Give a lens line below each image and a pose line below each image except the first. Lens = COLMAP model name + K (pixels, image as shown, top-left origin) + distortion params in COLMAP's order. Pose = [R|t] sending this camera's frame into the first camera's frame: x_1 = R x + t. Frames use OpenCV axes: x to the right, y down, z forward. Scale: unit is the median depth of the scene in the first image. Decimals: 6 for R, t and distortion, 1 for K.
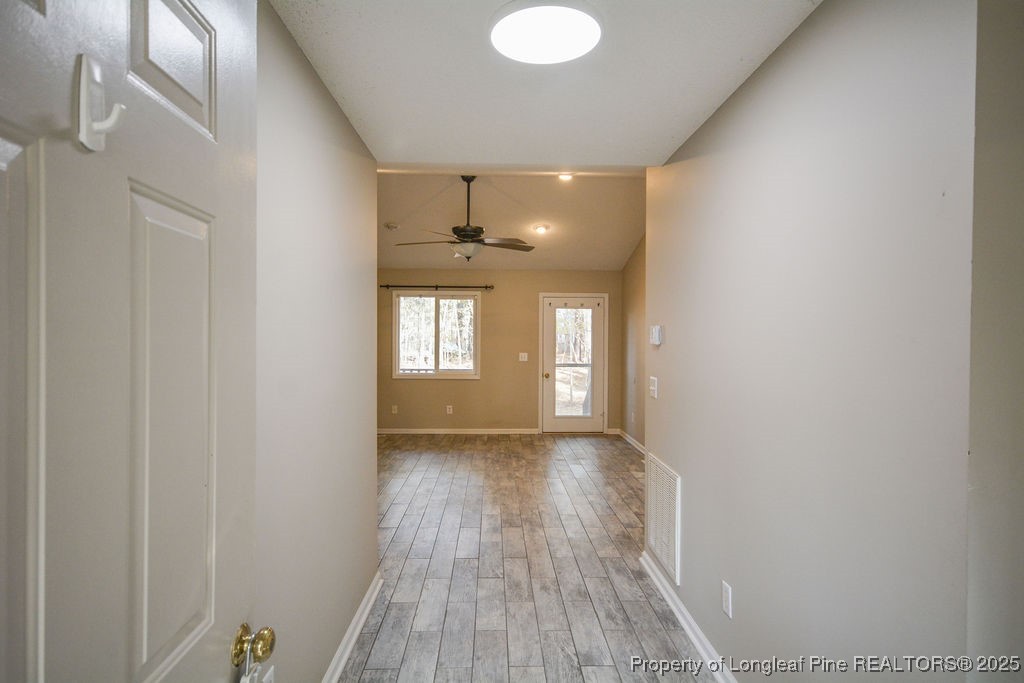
lens RADIAL K [[559.9, 0, 512.0], [0, 559.9, 341.5], [0, 0, 1]] dist [0.000180, 0.000003]
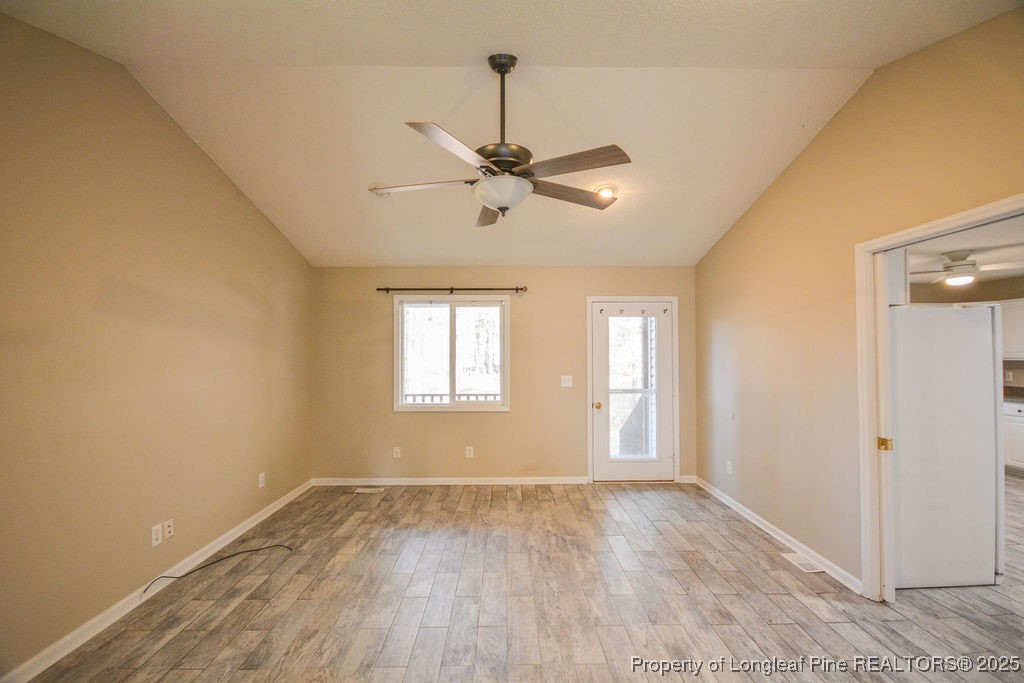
lens RADIAL K [[451.2, 0, 512.7], [0, 451.2, 344.4], [0, 0, 1]] dist [0.011158, -0.012659]
pose [[0.999854, -0.009709, -0.014030, -0.043760], [0.009304, 0.999546, -0.028659, -0.005155], [0.014302, 0.028525, 0.999491, 0.390431]]
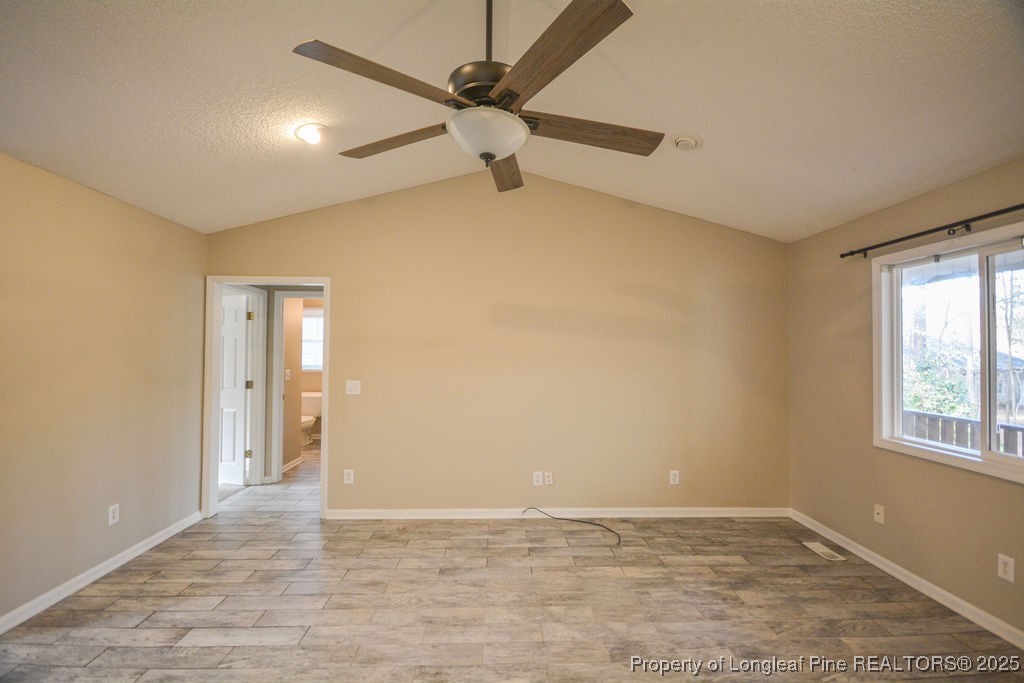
lens RADIAL K [[451.2, 0, 512.7], [0, 451.2, 344.4], [0, 0, 1]] dist [0.011158, -0.012659]
pose [[0.007539, -0.021735, -0.999735, 0.163689], [-0.013319, 0.999673, -0.021835, -0.005645], [0.999883, 0.013480, 0.007247, 0.694831]]
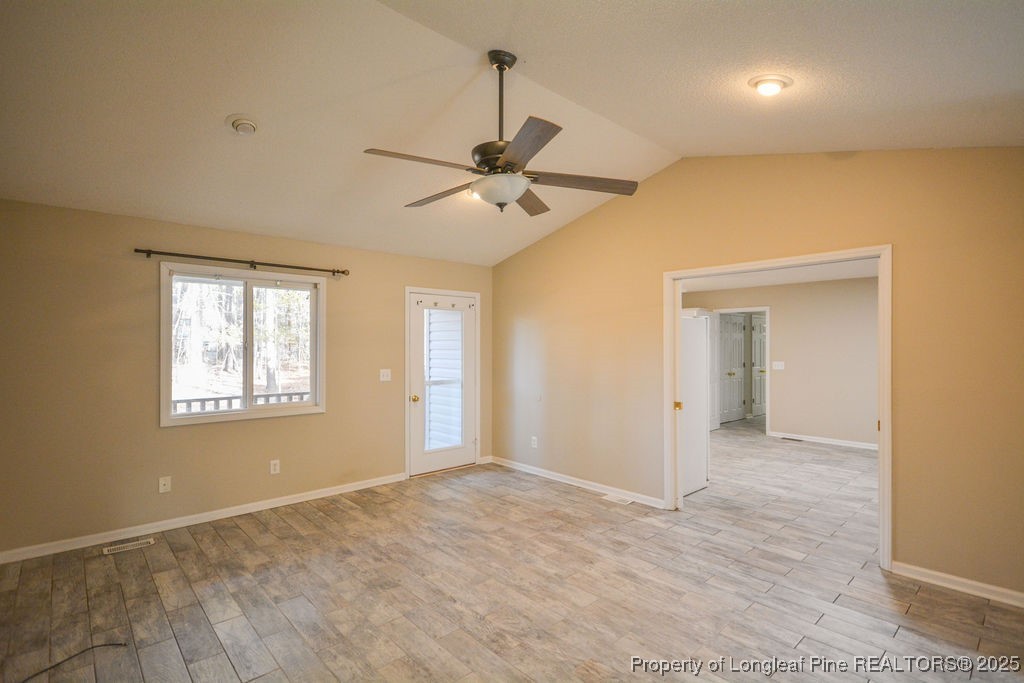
lens RADIAL K [[484.8, 0, 508.1], [0, 484.8, 341.3], [0, 0, 1]] dist [0.007260, 0.000465]
pose [[0.763128, -0.000284, 0.646247, -0.260708], [0.009367, 0.999900, -0.010622, -0.006892], [-0.646179, 0.014160, 0.763055, 0.432920]]
